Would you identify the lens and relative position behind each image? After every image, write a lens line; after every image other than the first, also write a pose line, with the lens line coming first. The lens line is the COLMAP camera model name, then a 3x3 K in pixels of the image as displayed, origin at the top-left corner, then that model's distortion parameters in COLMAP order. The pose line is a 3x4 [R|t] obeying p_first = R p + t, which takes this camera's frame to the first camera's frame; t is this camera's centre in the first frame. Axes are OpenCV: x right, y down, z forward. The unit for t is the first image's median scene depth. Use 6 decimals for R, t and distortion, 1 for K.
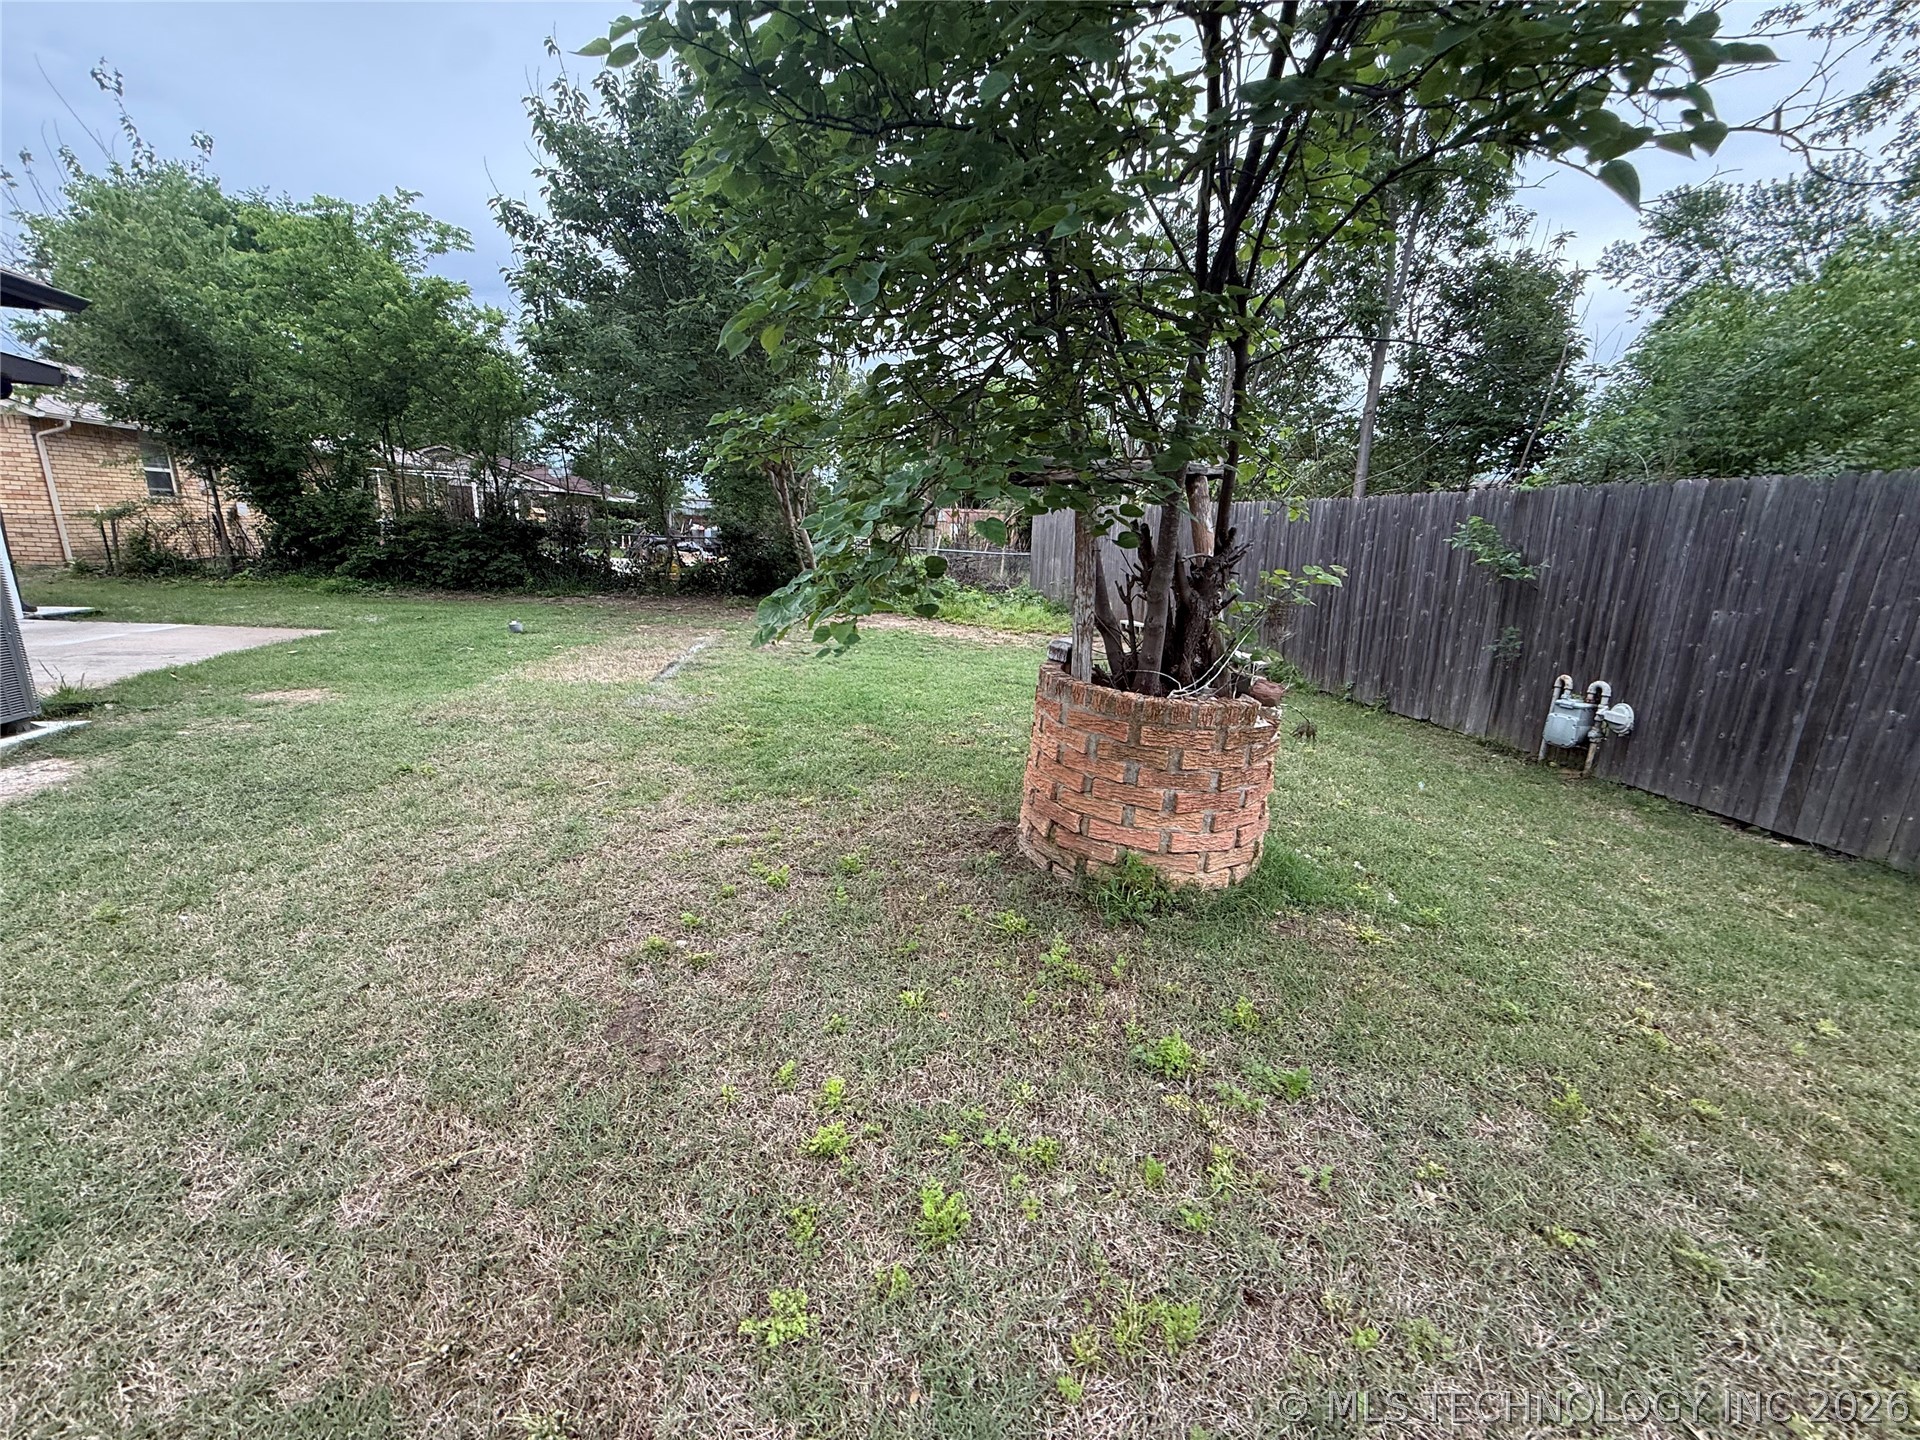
lens RADIAL K [[765.7, 0, 958.6], [0, 765.7, 719.2], [0, 0, 1]] dist [0.000406, -0.000242]
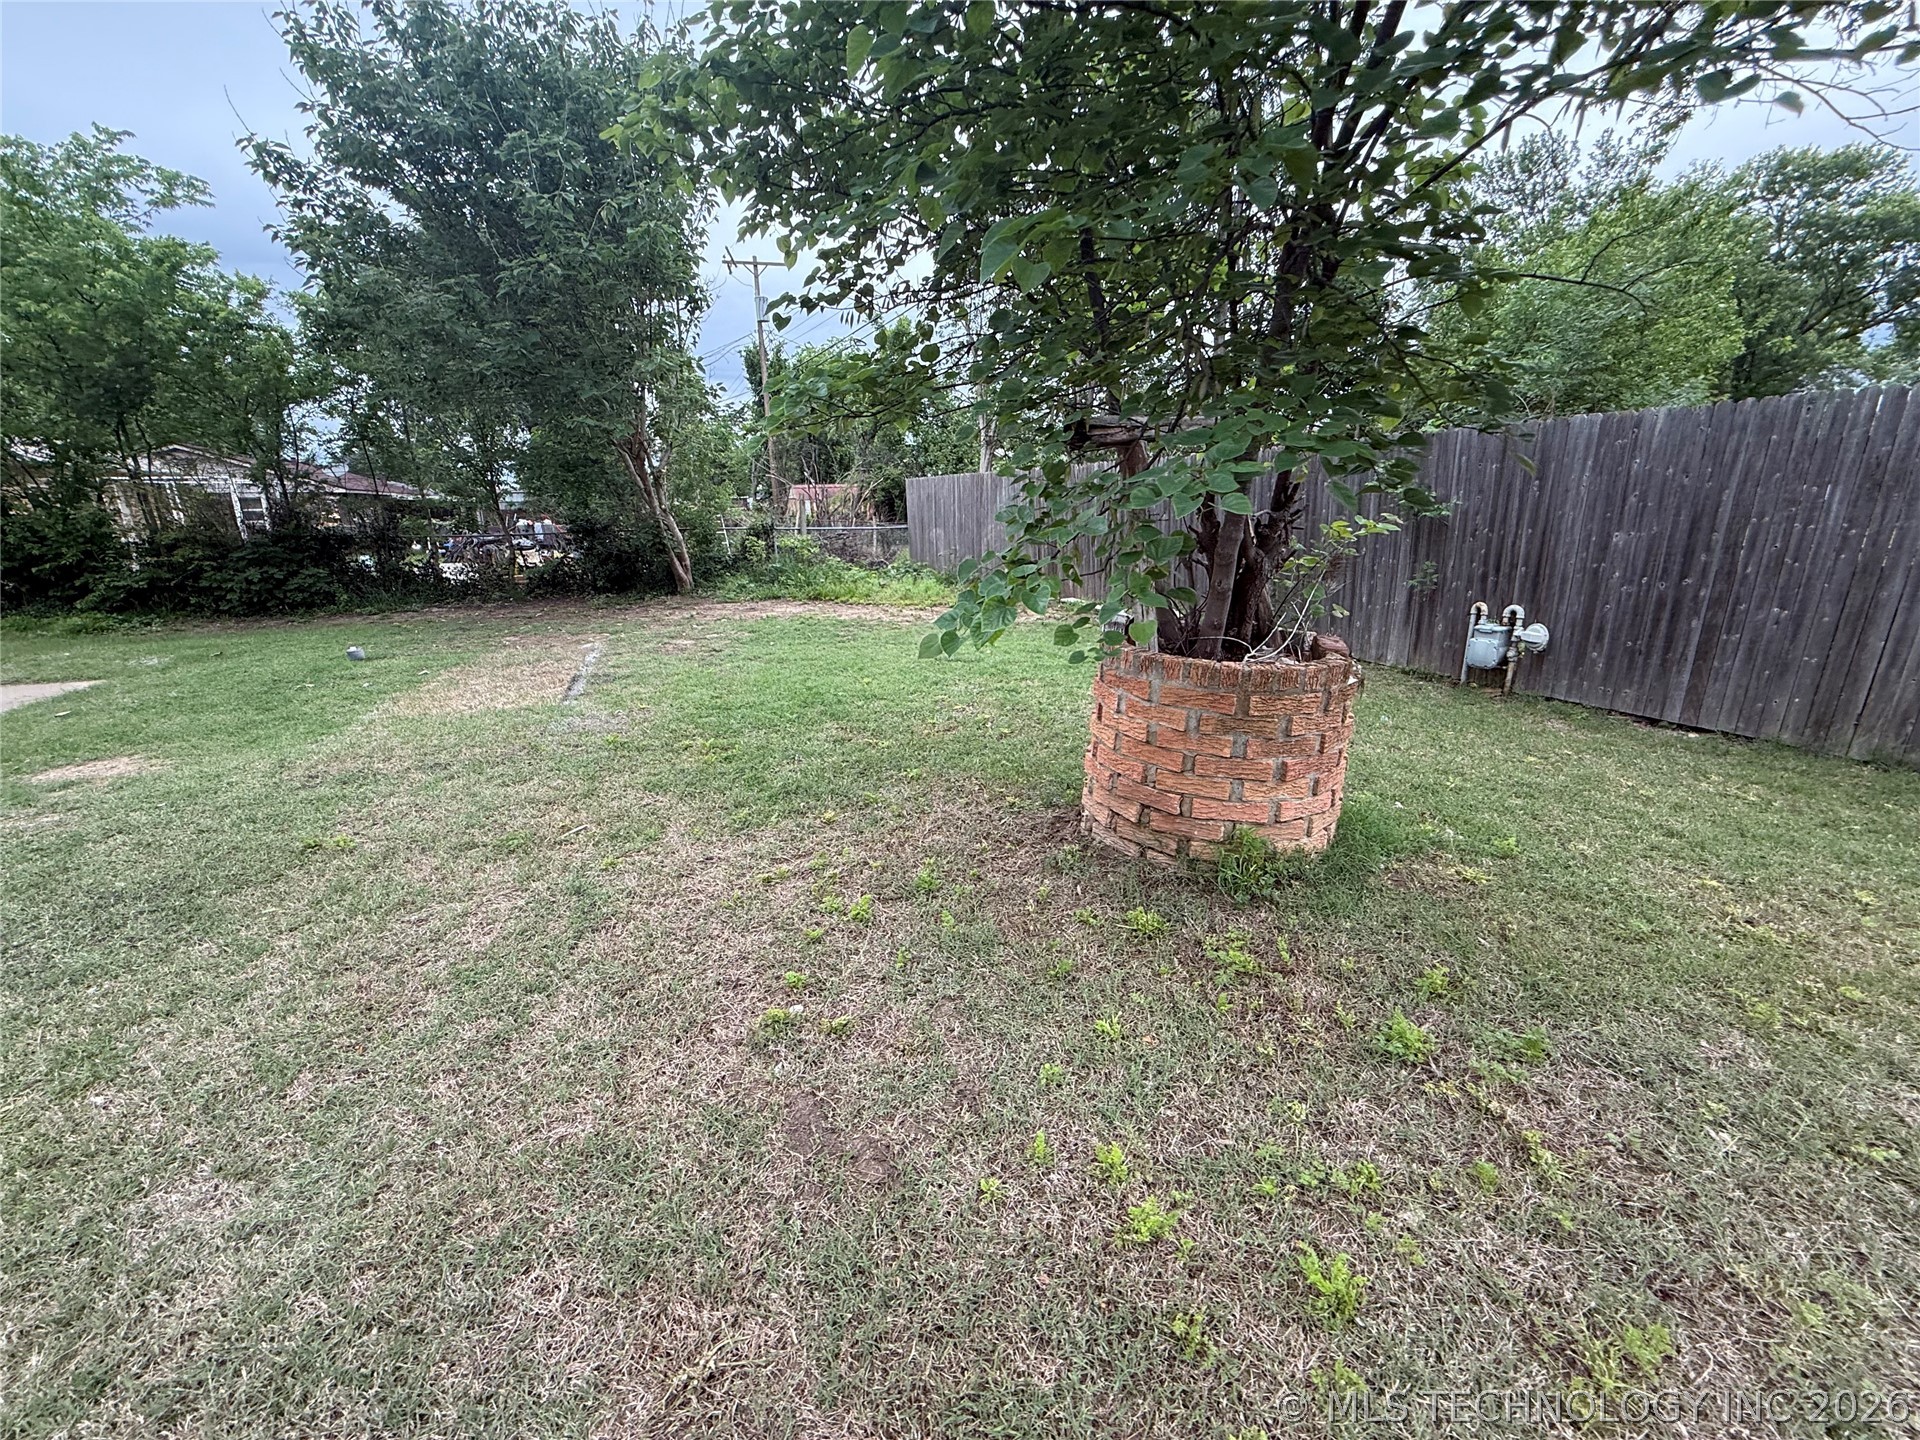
lens RADIAL K [[765.7, 0, 961.2], [0, 765.7, 718.2], [0, 0, 1]] dist [0.000406, -0.000242]
pose [[0.976711, -0.115269, 0.180964, -0.141617], [0.109164, 0.993077, 0.043375, -0.021639], [-0.184711, -0.022610, 0.982533, 0.063803]]
